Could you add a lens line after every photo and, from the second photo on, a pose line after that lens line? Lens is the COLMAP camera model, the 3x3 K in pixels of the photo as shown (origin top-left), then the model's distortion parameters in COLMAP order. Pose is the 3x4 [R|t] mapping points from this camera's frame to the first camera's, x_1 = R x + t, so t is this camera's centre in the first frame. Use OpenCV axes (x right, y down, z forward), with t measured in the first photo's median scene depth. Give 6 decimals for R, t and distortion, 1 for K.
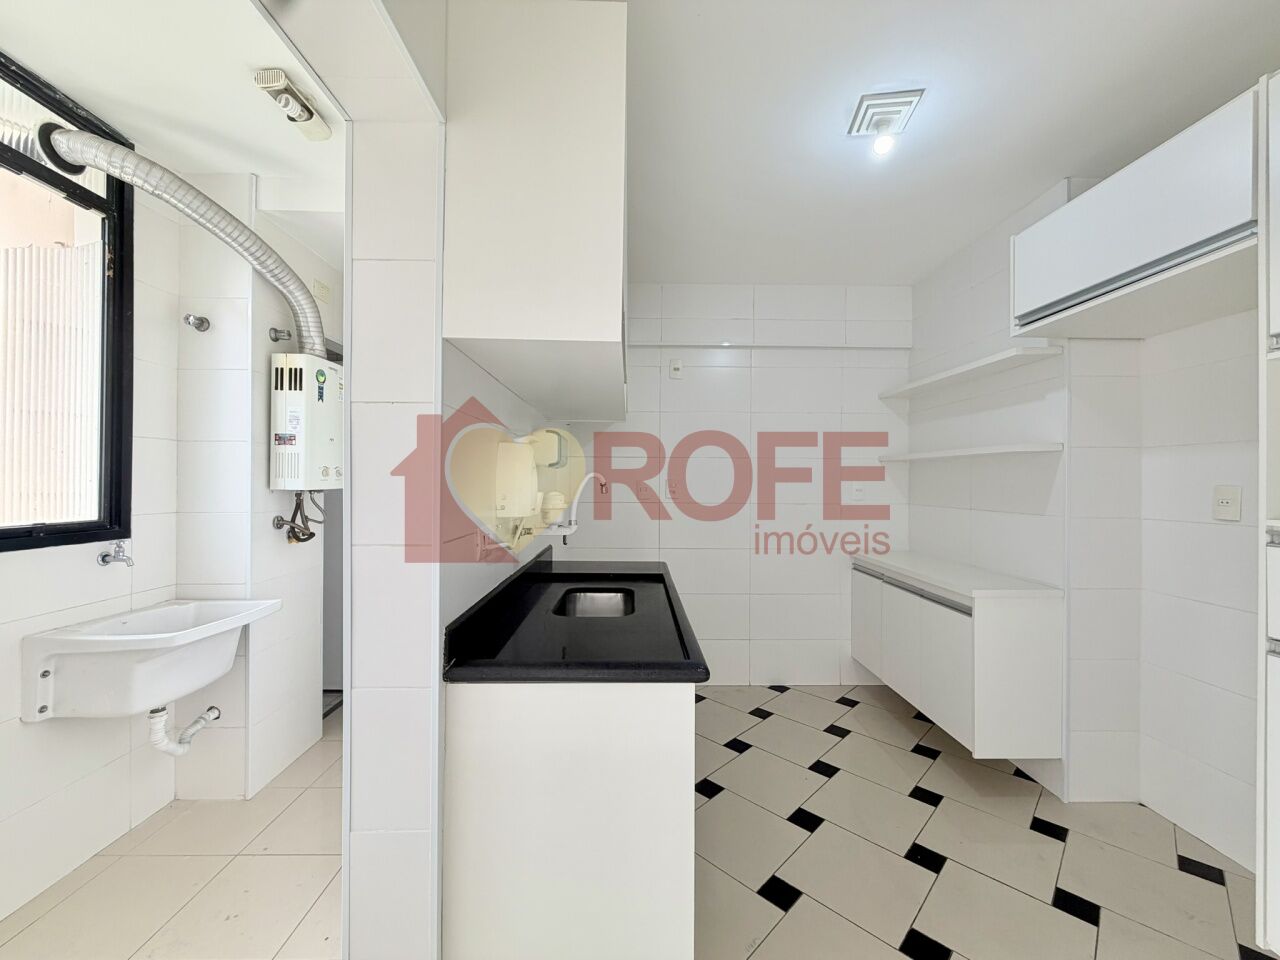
lens RADIAL K [[510.6, 0, 638.7], [0, 510.6, 481.1], [0, 0, 1]] dist [-0.000088, -0.000145]
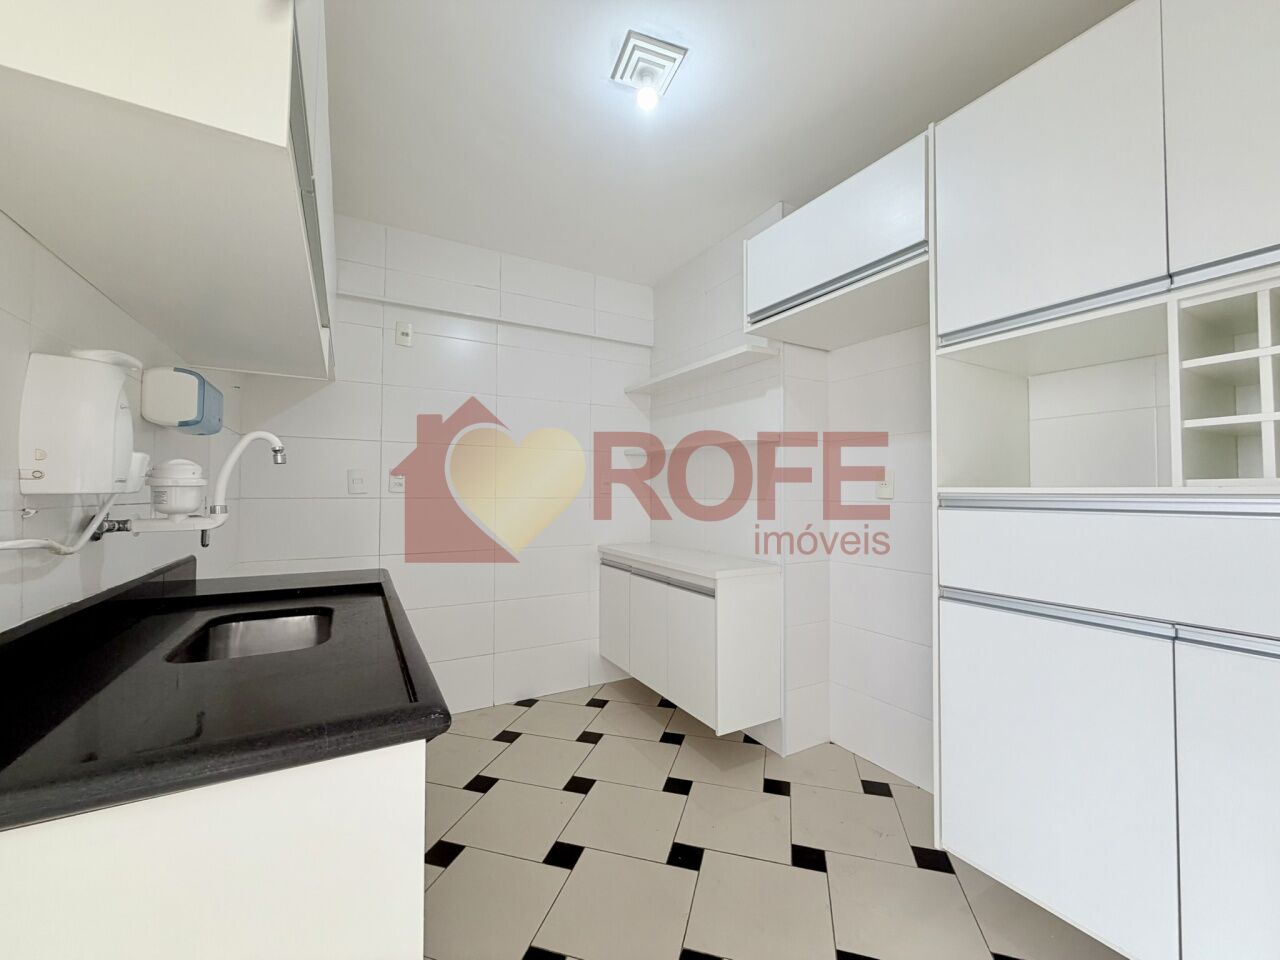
lens RADIAL K [[510.6, 0, 637.2], [0, 510.6, 477.5], [0, 0, 1]] dist [-0.000088, -0.000145]
pose [[0.878400, 0.010089, 0.477820, 0.019948], [0.001465, 0.999716, -0.023802, 0.050366], [-0.477924, 0.021607, 0.878135, 0.176125]]
